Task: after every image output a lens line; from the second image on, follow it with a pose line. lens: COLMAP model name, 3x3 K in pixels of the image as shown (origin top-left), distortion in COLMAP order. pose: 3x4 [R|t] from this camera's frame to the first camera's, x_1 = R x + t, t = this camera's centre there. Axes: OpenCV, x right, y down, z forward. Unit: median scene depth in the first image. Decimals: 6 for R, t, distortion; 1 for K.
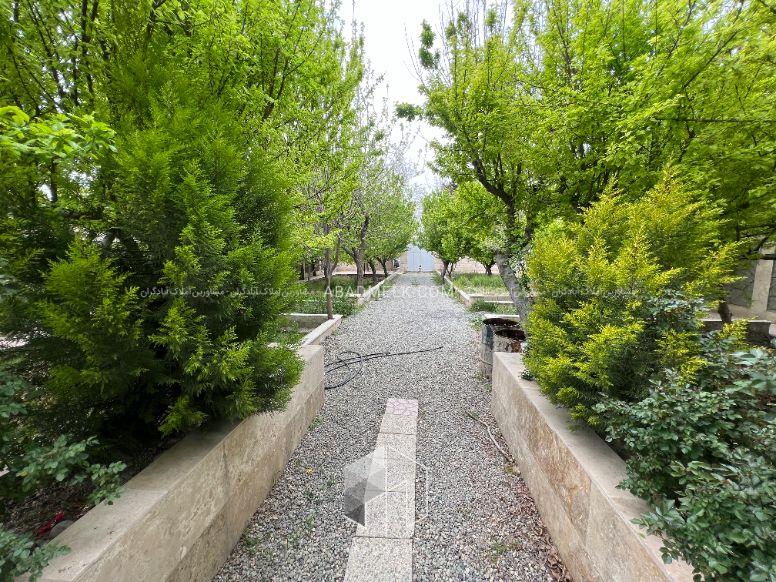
lens RADIAL K [[310.8, 0, 387.9], [0, 310.8, 292.6], [0, 0, 1]] dist [-0.000724, -0.000213]
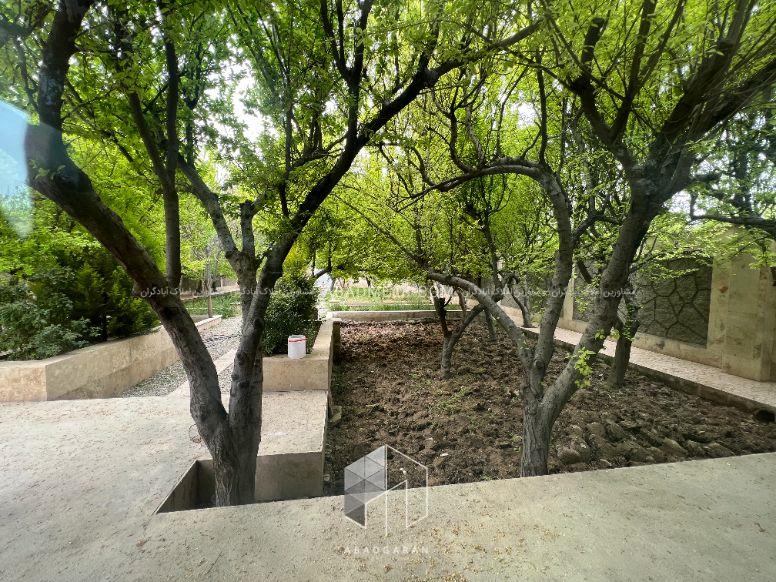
lens RADIAL K [[310.8, 0, 387.9], [0, 310.8, 292.6], [0, 0, 1]] dist [-0.000724, -0.000213]
pose [[0.967036, -0.011021, 0.254402, 0.220252], [0.024830, 0.998383, -0.051133, 0.065746], [-0.253427, 0.055765, 0.965746, -0.506160]]
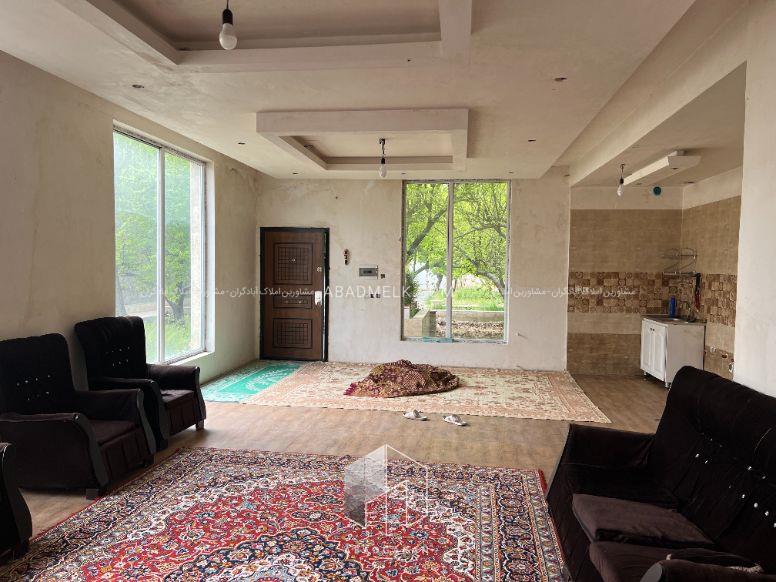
lens RADIAL K [[584.0, 0, 388.0], [0, 584.0, 291.0], [0, 0, 1]] dist [0.058151, -0.062672]
pose [[0.999547, 0.019661, -0.022766, 0.189312], [-0.021243, 0.997218, -0.071443, 0.211089], [0.021298, 0.071895, 0.997185, -1.906276]]
